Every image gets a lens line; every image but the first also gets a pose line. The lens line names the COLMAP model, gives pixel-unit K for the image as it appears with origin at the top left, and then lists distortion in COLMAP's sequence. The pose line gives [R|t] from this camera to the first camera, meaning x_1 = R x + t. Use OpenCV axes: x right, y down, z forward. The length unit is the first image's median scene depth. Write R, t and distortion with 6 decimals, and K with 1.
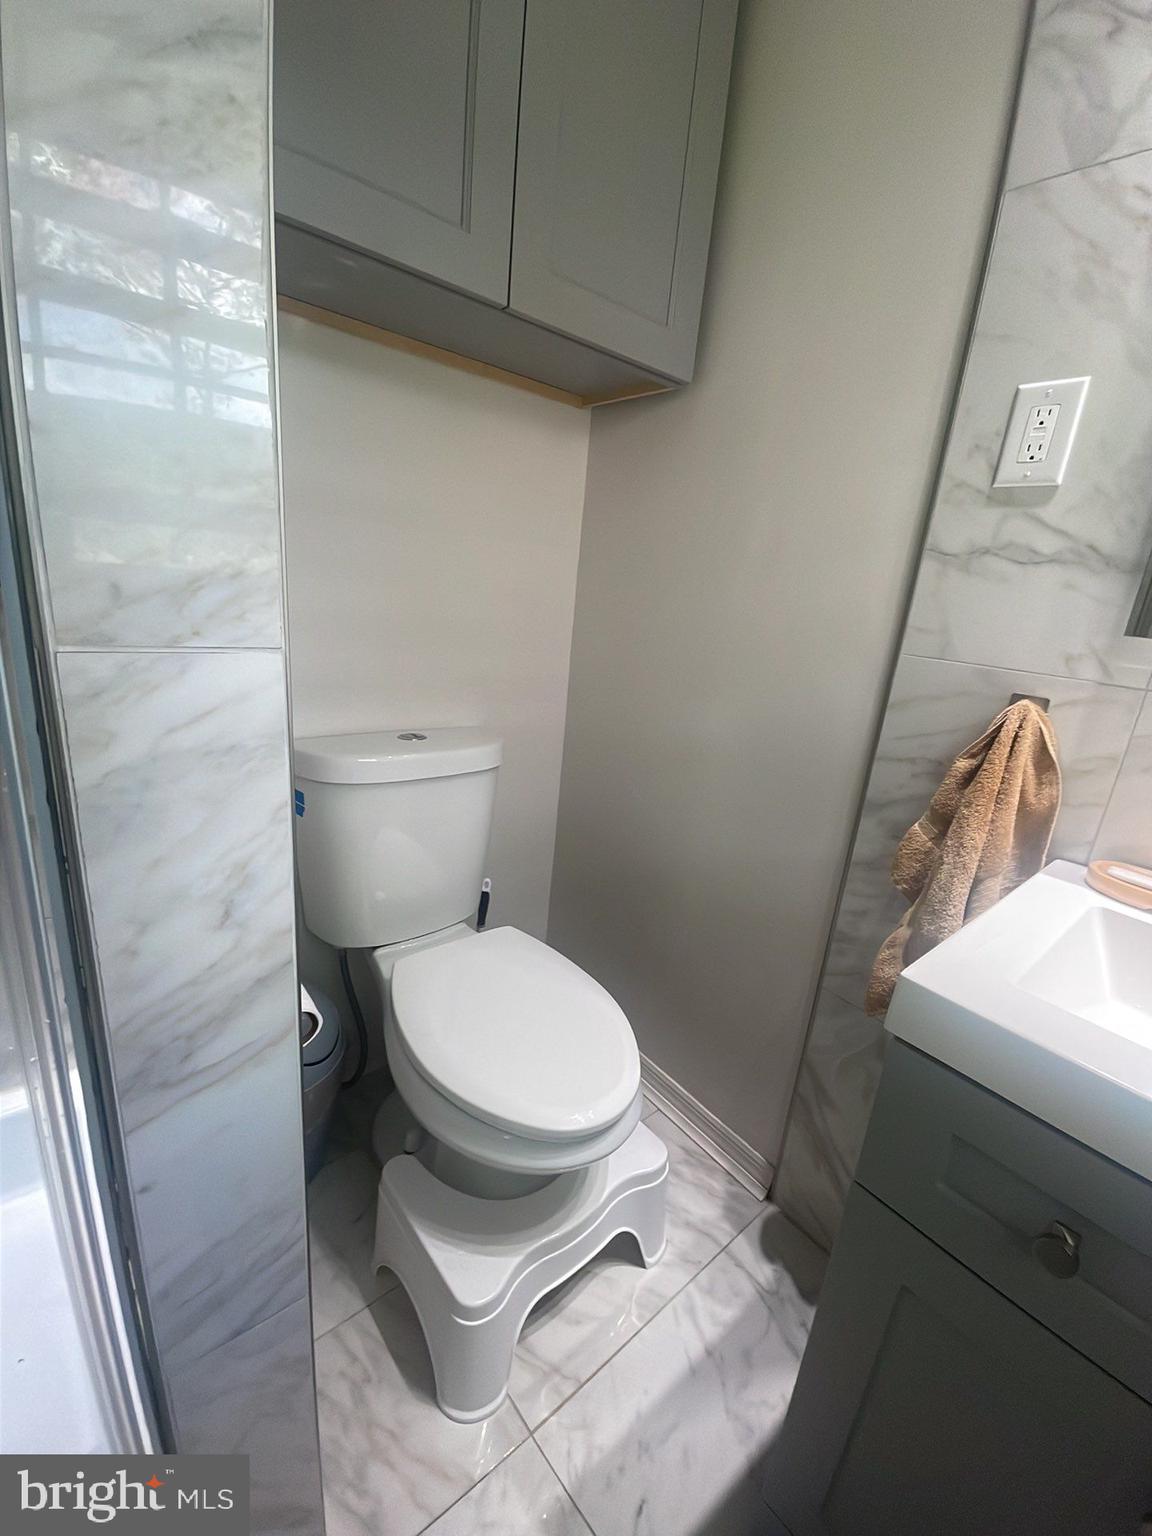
lens RADIAL K [[636.7, 0, 576.0], [0, 636.7, 768.0], [0, 0, 1]] dist [0.020562, -0.017894]
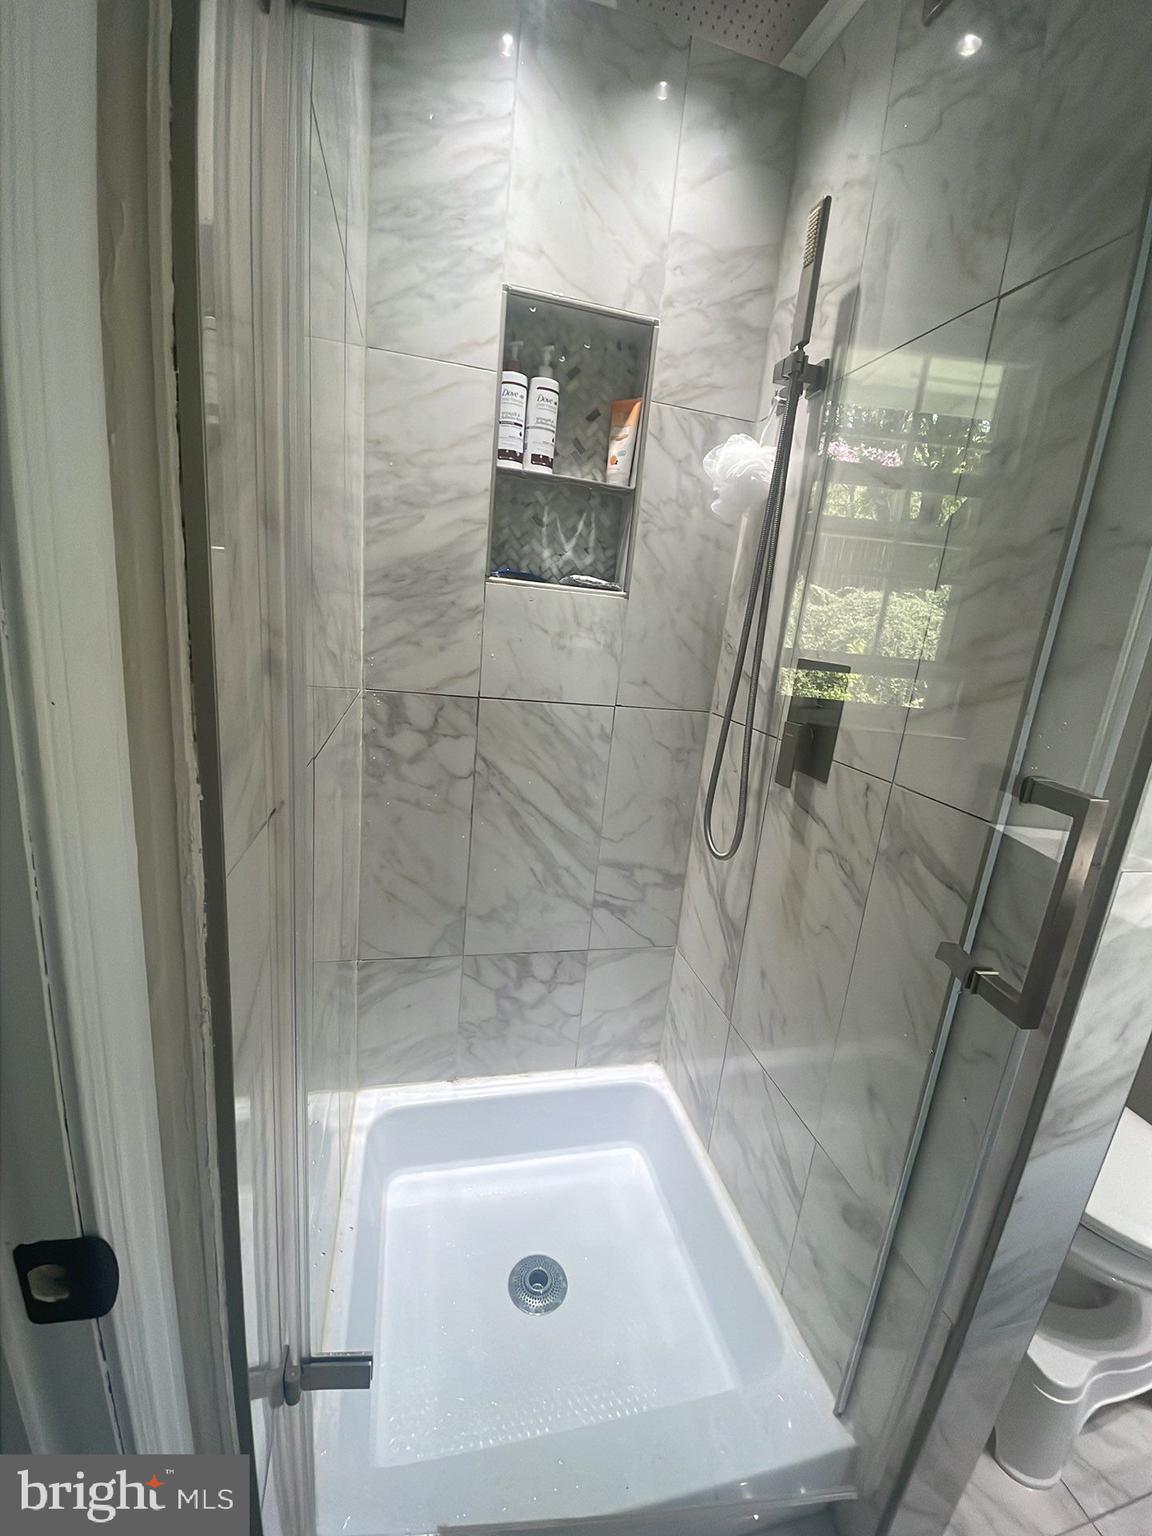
lens RADIAL K [[630.6, 0, 591.7], [0, 630.6, 764.3], [0, 0, 1]] dist [-0.001520, -0.009224]
pose [[0.904256, 0.094086, -0.416495, -0.571392], [-0.133812, 0.988728, -0.067170, -0.065854], [0.405481, 0.116471, 0.906653, -0.462448]]
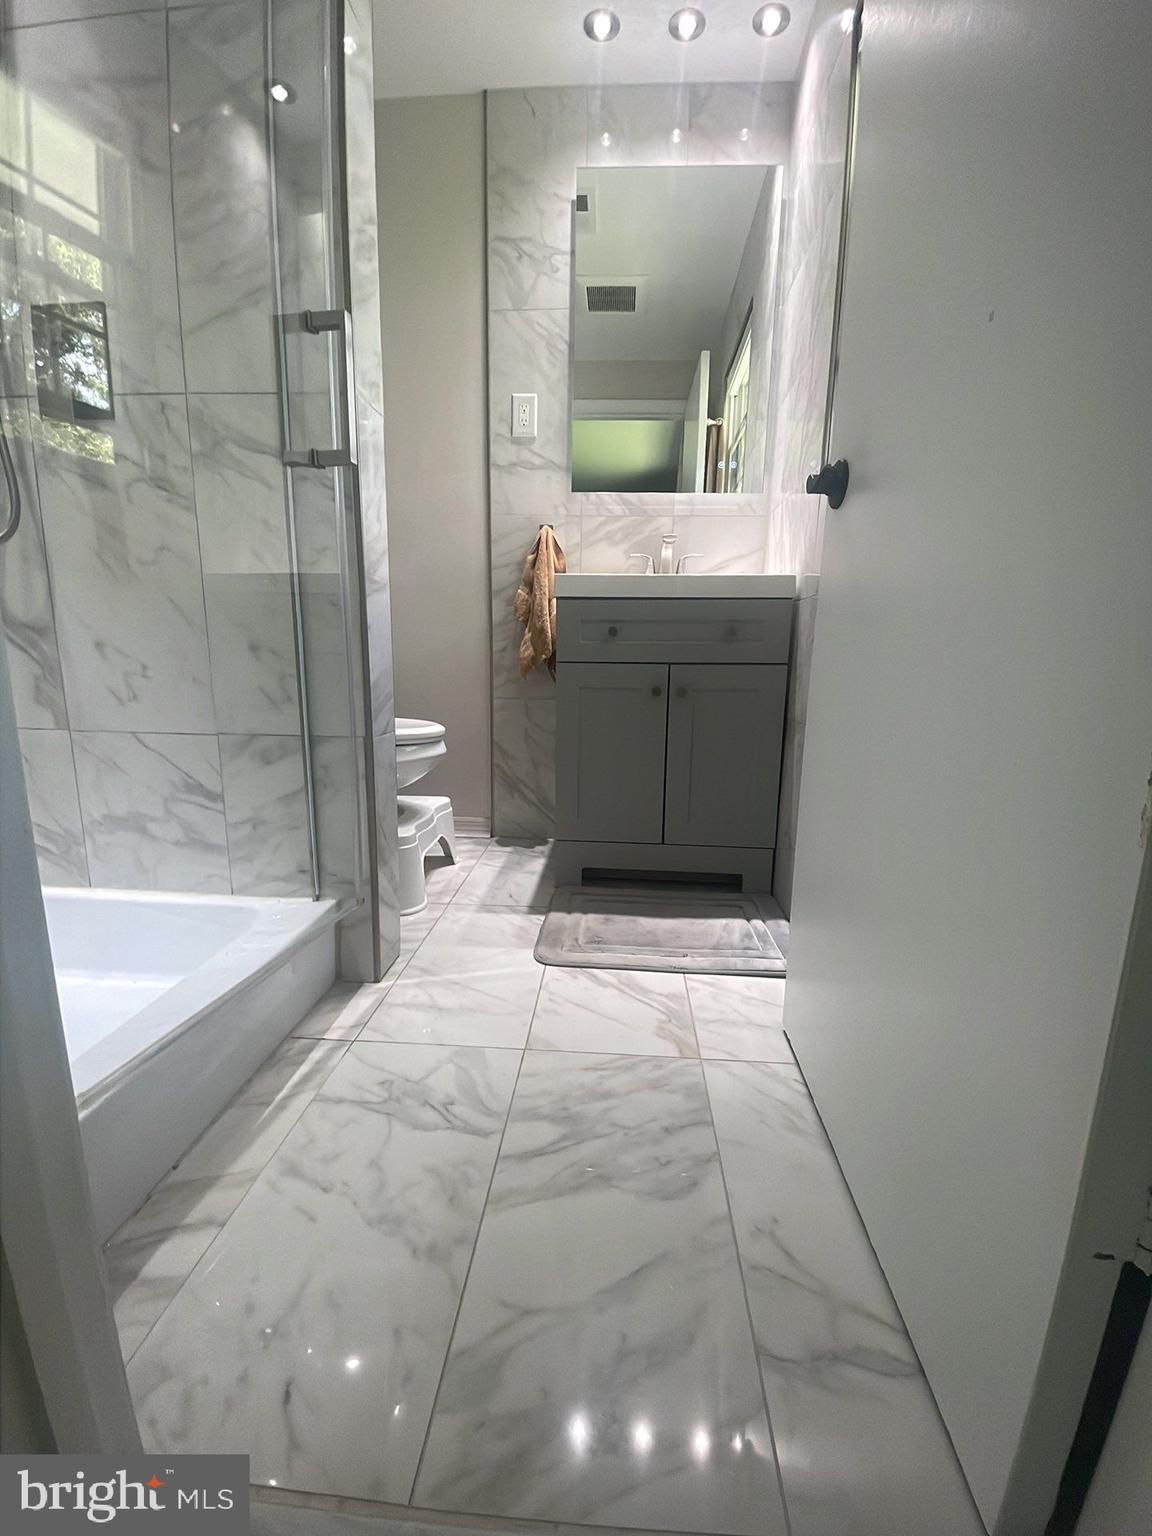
lens RADIAL K [[624.7, 0, 581.9], [0, 624.7, 770.7], [0, 0, 1]] dist [0.041141, -0.036423]
pose [[0.693358, -0.216744, 0.687224, -1.035764], [0.247732, 0.967259, 0.055121, 0.688918], [-0.676671, 0.132029, 0.724351, -0.698427]]
